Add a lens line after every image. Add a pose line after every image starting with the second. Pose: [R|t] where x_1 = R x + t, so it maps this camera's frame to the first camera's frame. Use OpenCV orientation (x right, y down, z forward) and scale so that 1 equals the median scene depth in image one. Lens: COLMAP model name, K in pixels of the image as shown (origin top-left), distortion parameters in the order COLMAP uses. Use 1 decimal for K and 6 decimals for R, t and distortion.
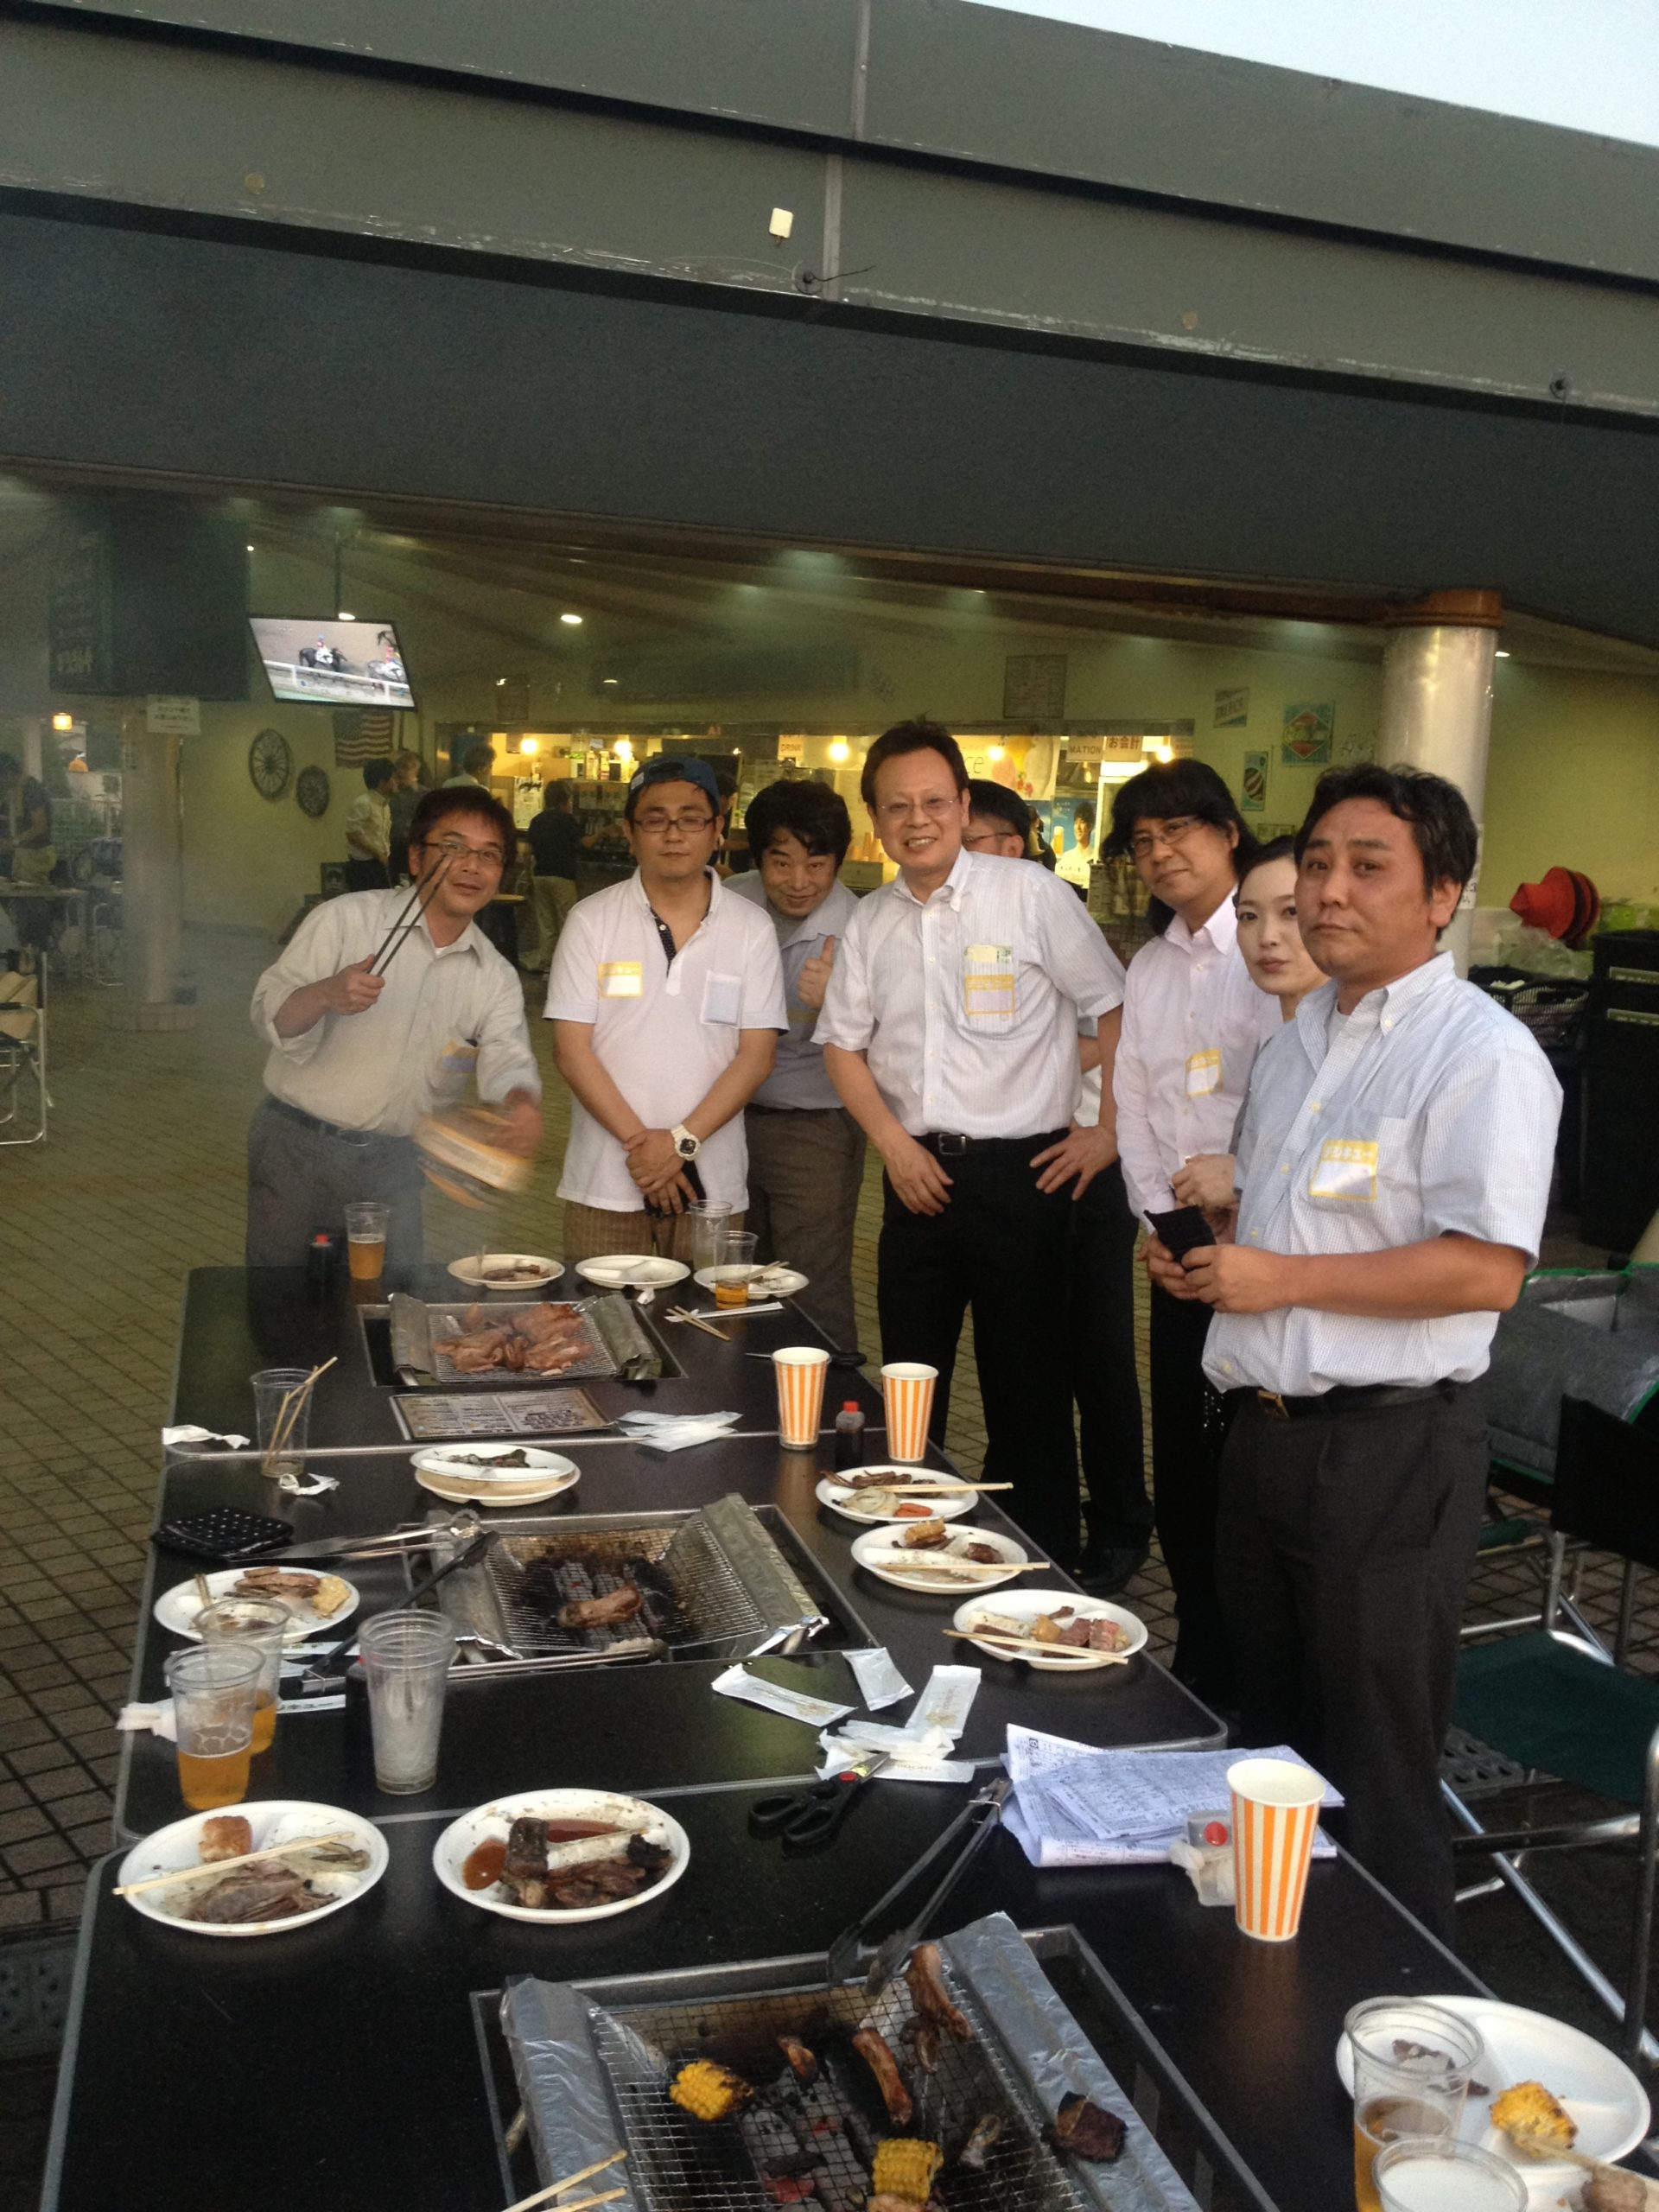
lens RADIAL K [[1926.4, 0, 829.5], [0, 1926.4, 1106.0], [0, 0, 1]] dist [0.070670, -0.163890]
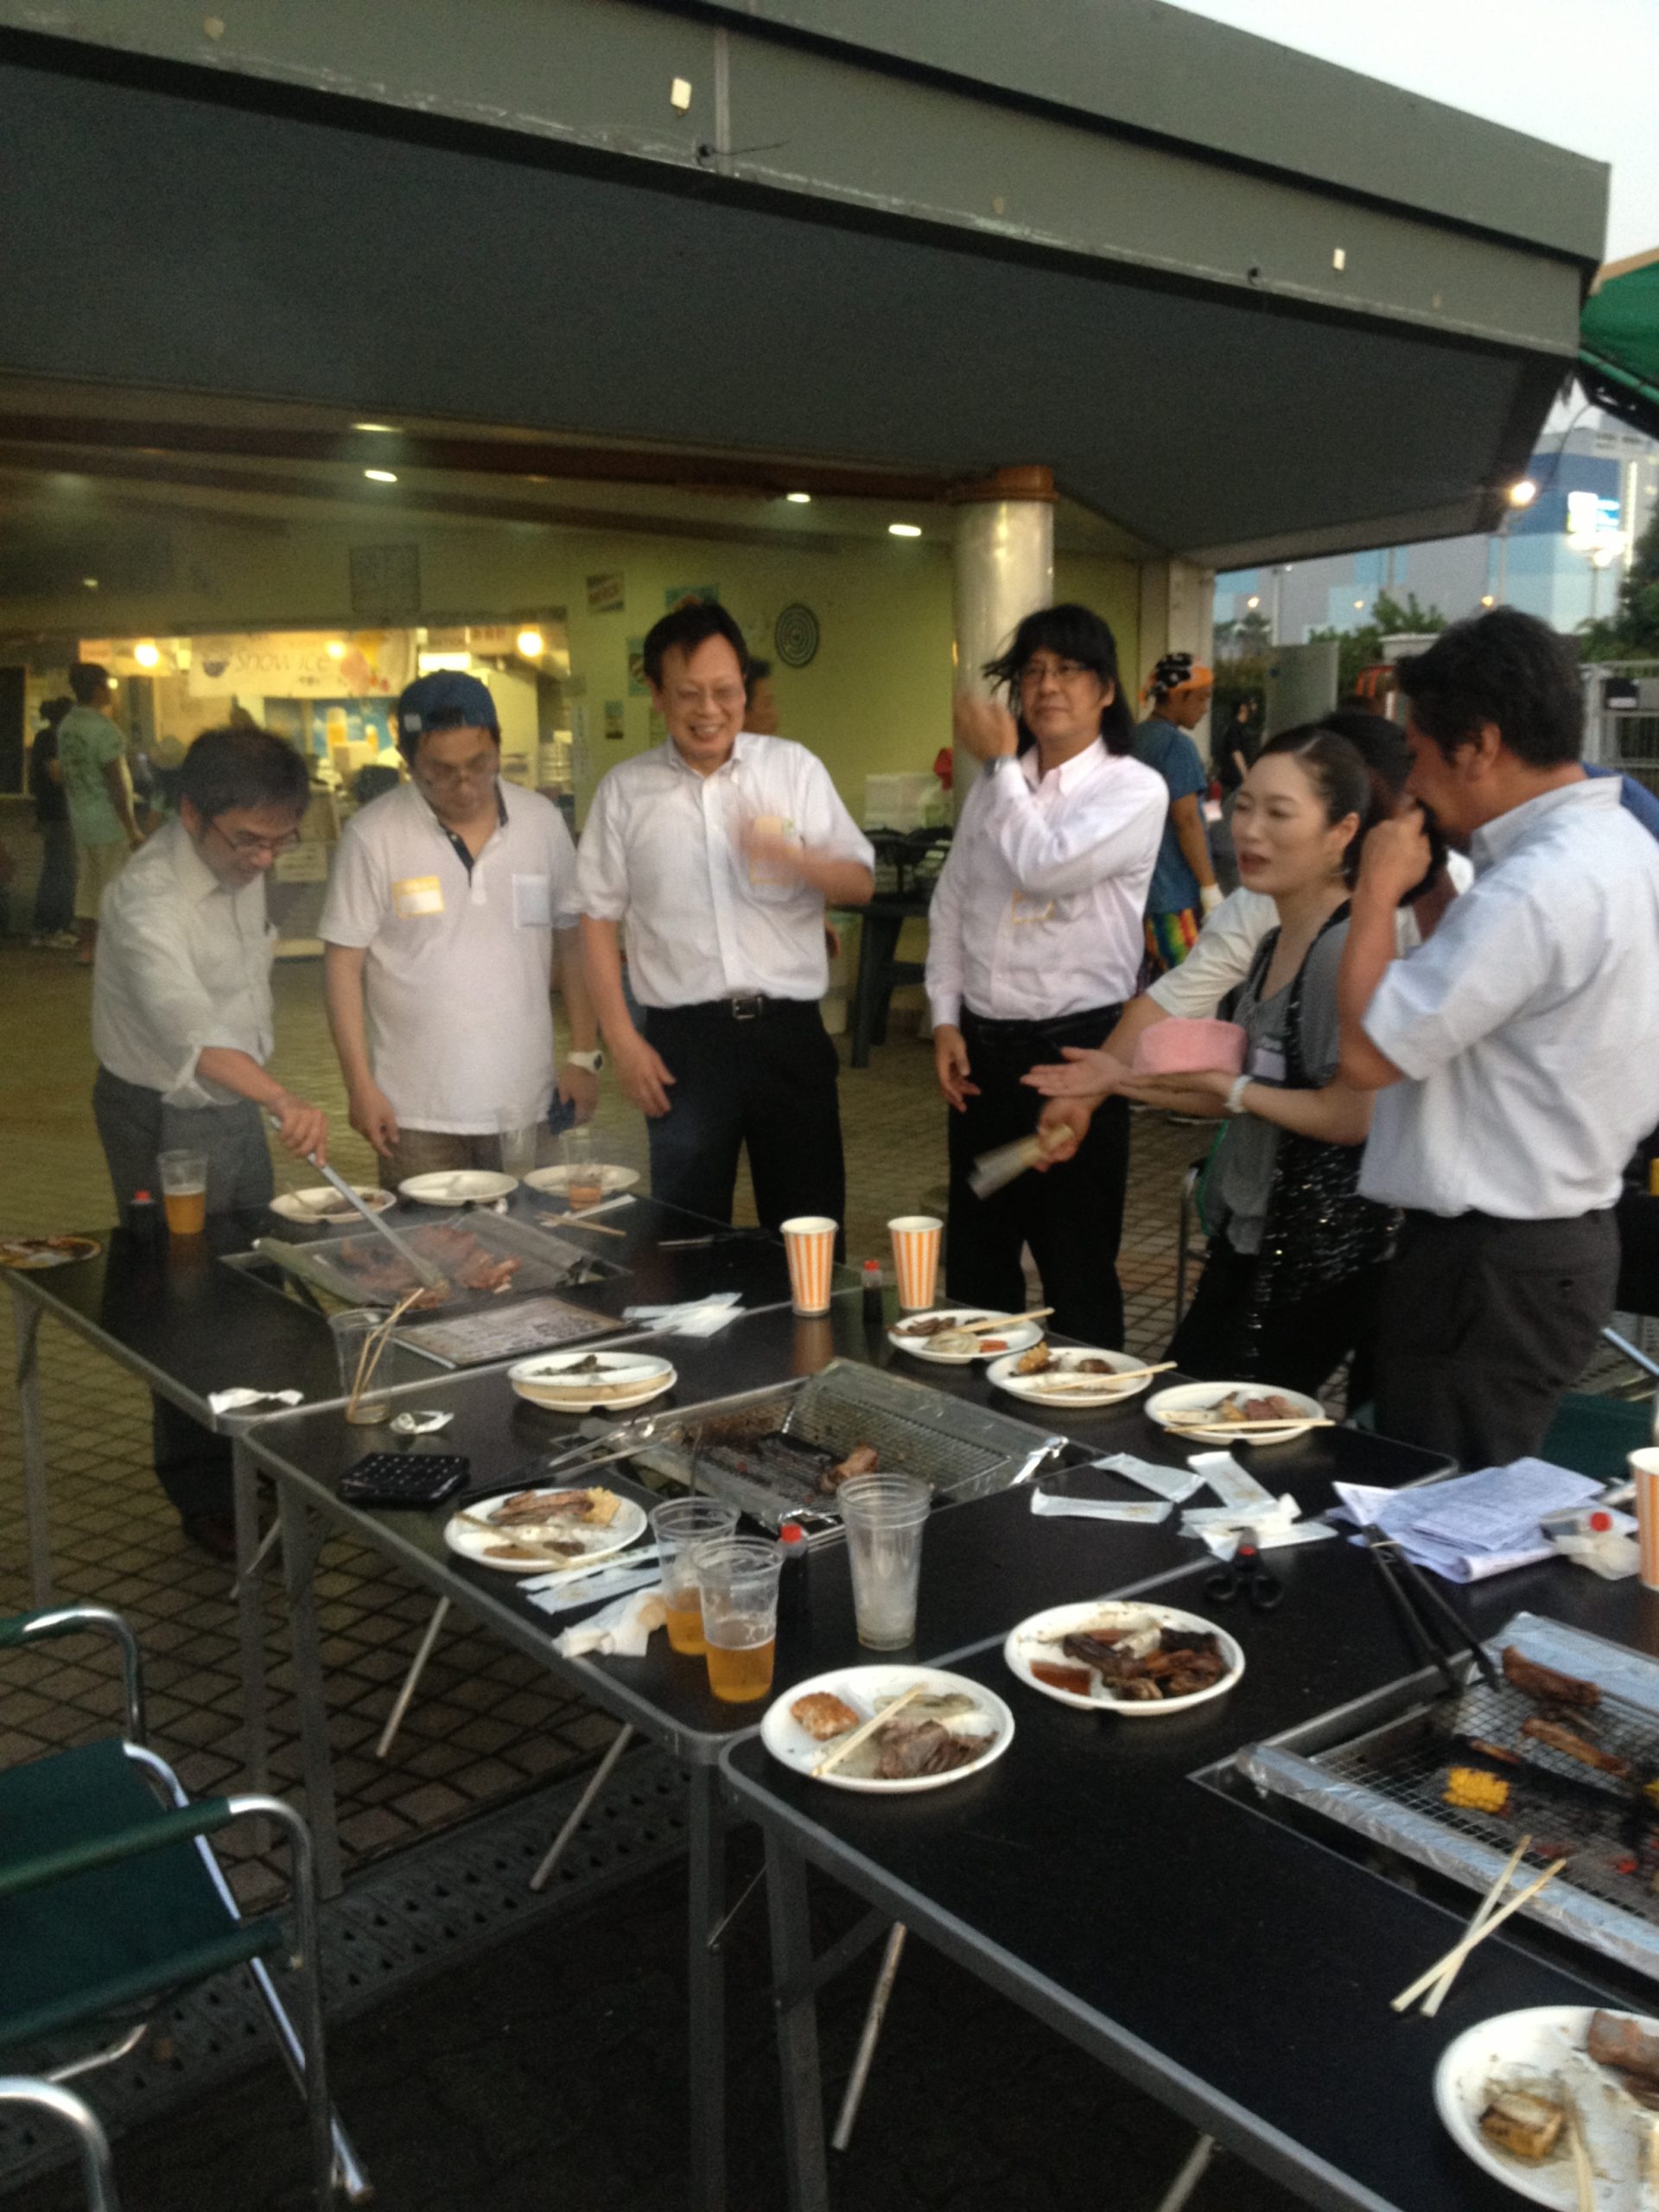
lens RADIAL K [[1926.4, 0, 829.5], [0, 1926.4, 1106.0], [0, 0, 1]] dist [0.070670, -0.163890]
pose [[0.936336, -0.124738, 0.328200, -0.341729], [0.107033, 0.991678, 0.071547, -0.006637], [-0.334394, -0.031864, 0.941895, 0.028791]]
